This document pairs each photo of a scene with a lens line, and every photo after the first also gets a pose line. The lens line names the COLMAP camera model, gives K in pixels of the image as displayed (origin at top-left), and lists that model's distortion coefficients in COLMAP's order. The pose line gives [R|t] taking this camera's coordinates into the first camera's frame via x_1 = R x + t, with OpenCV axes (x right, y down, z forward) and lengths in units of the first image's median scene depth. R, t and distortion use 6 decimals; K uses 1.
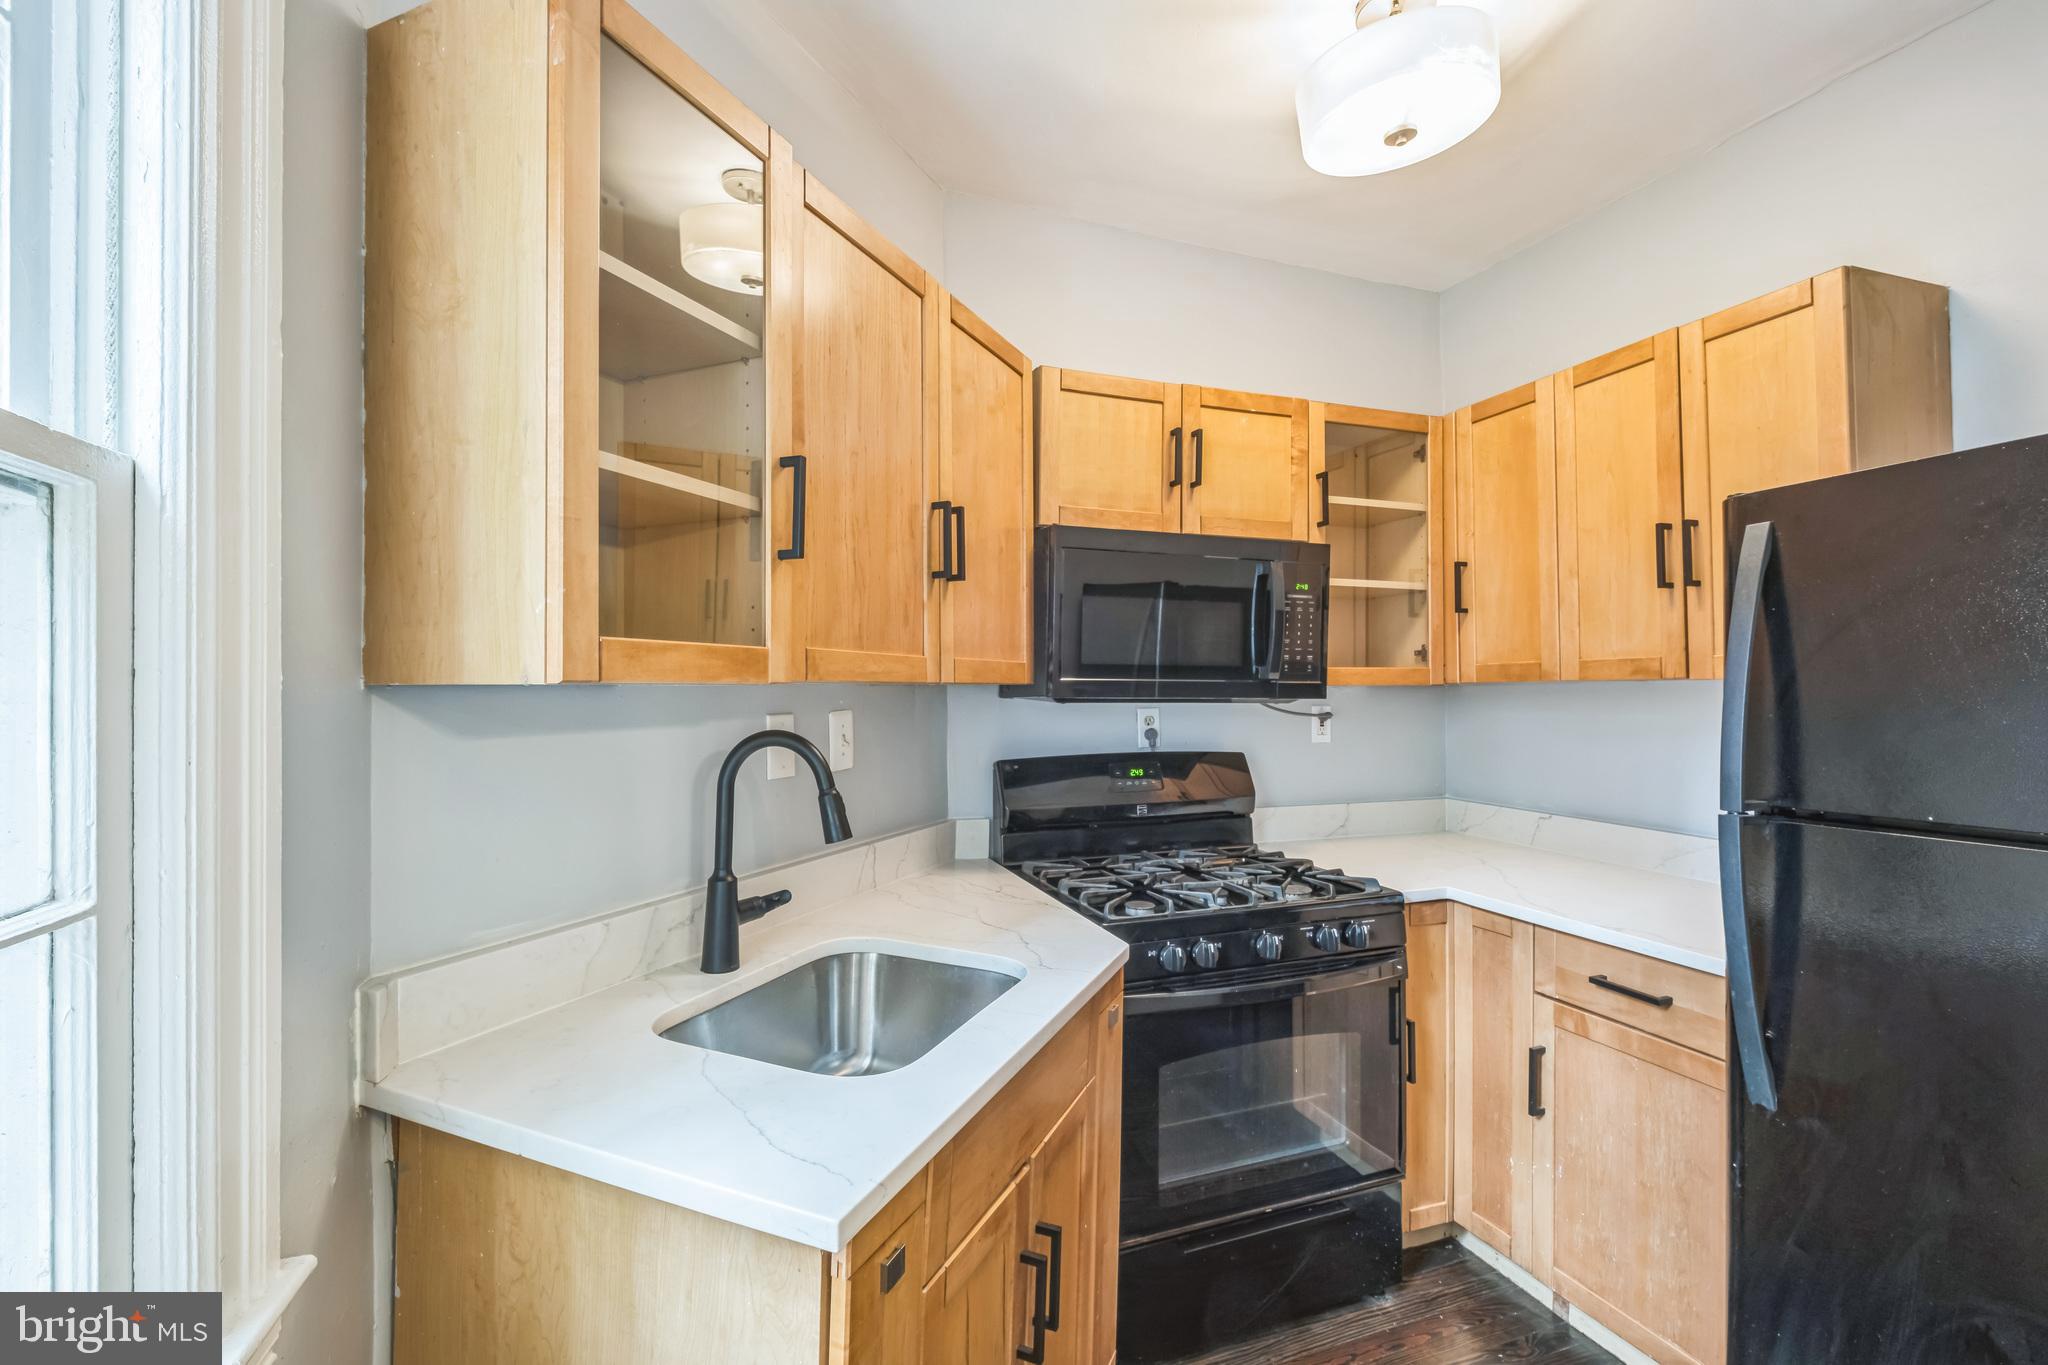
lens RADIAL K [[902.9, 0, 1020.2], [0, 902.9, 658.6], [0, 0, 1]] dist [0.008622, -0.006748]
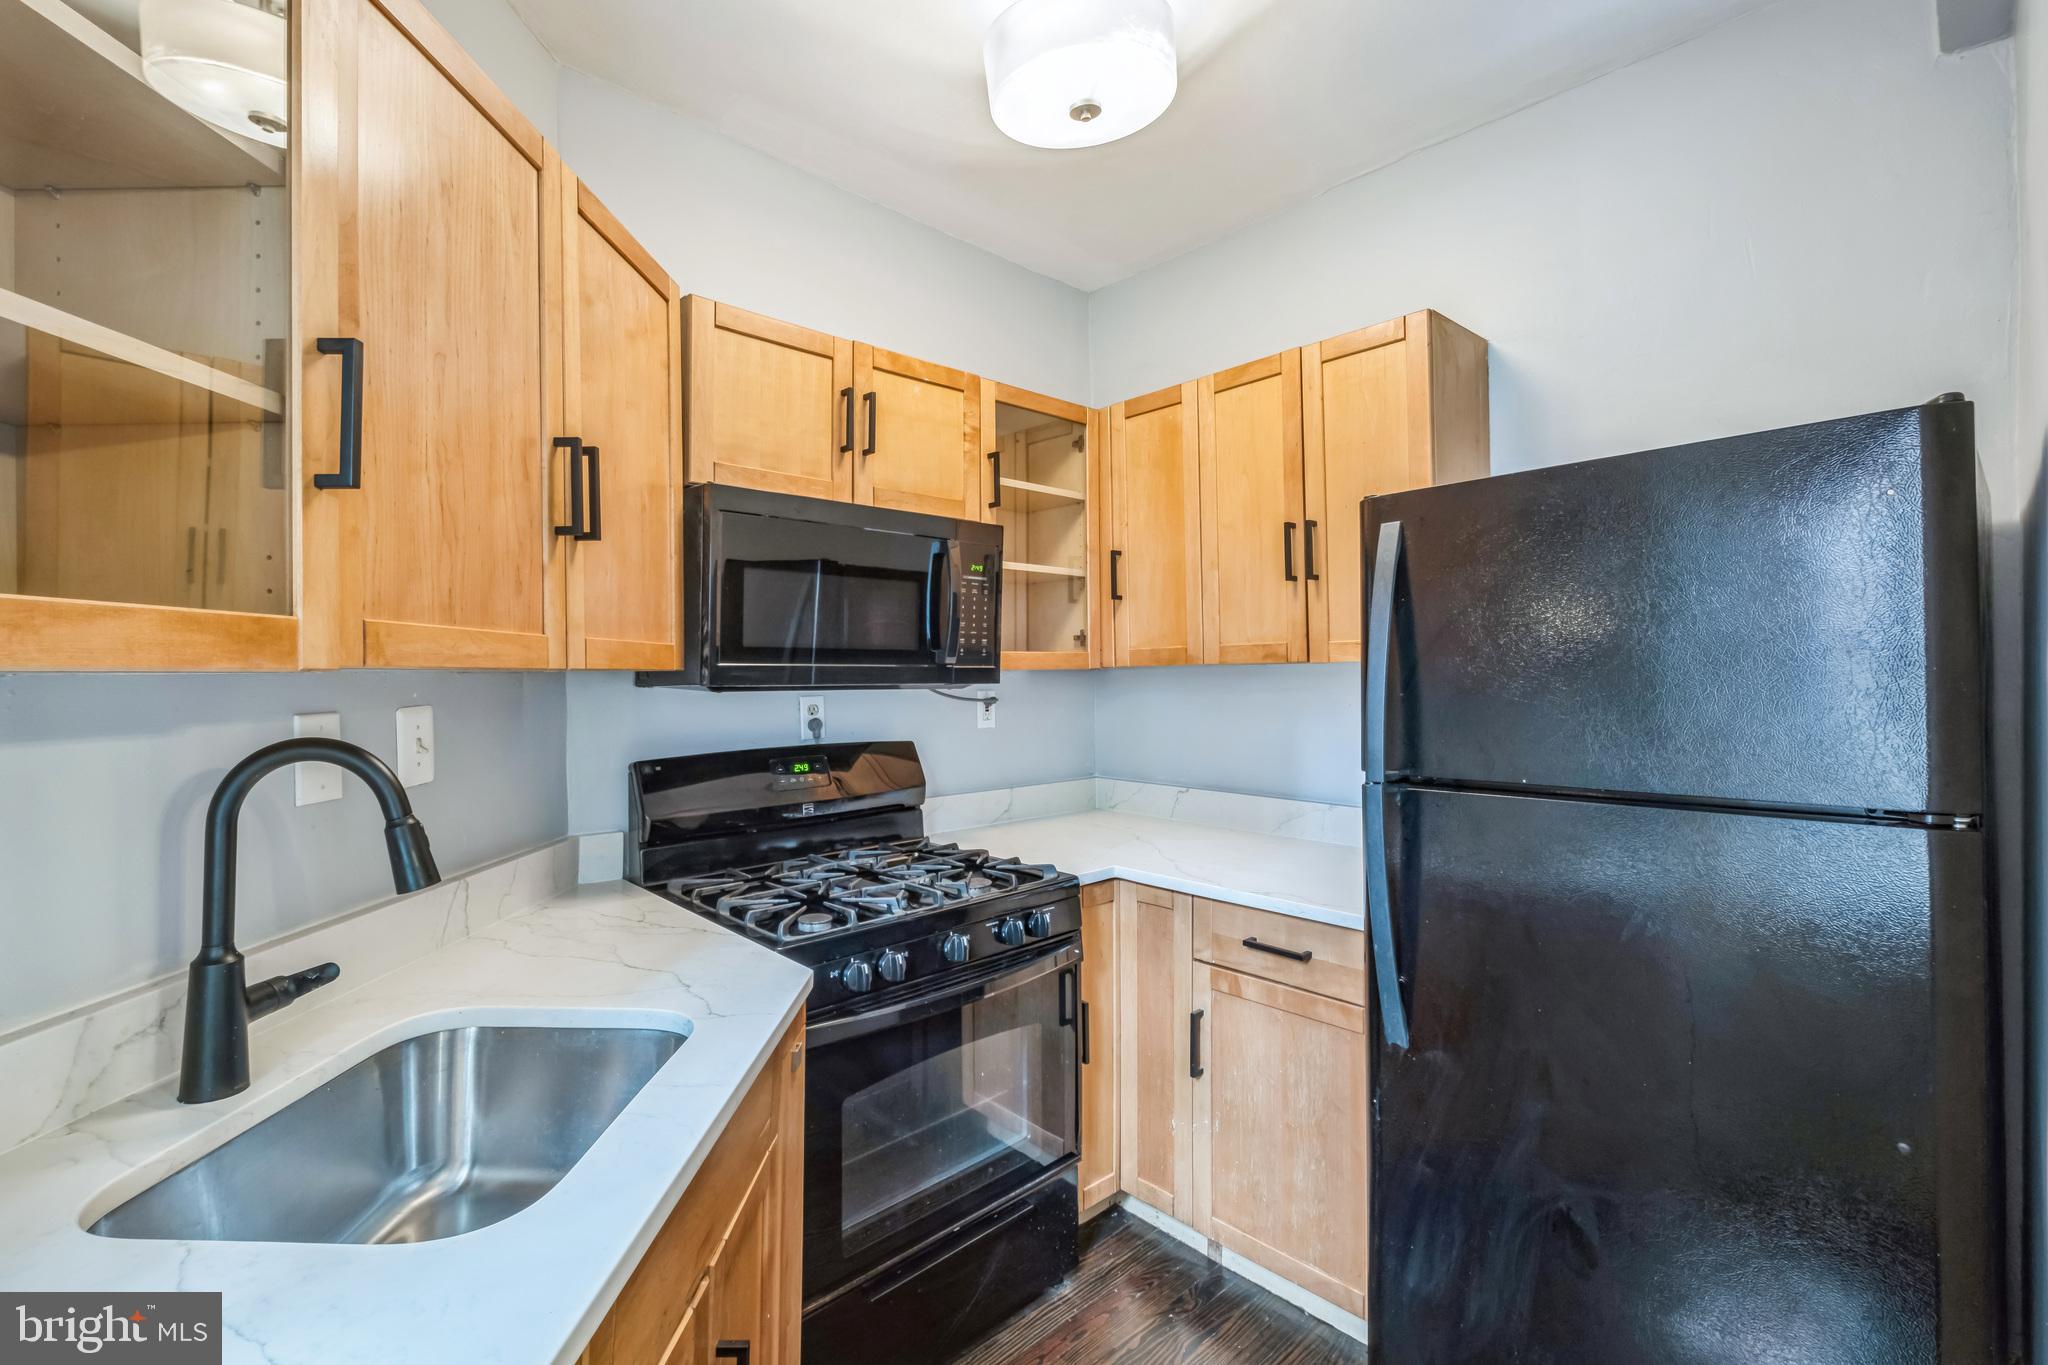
lens RADIAL K [[905.7, 0, 1017.4], [0, 905.7, 659.4], [0, 0, 1]] dist [0.007459, -0.006689]
pose [[0.920614, -0.000233, 0.390473, -0.033083], [-0.006298, 0.999861, 0.015445, 0.003656], [-0.390423, -0.016678, 0.920485, 0.112518]]
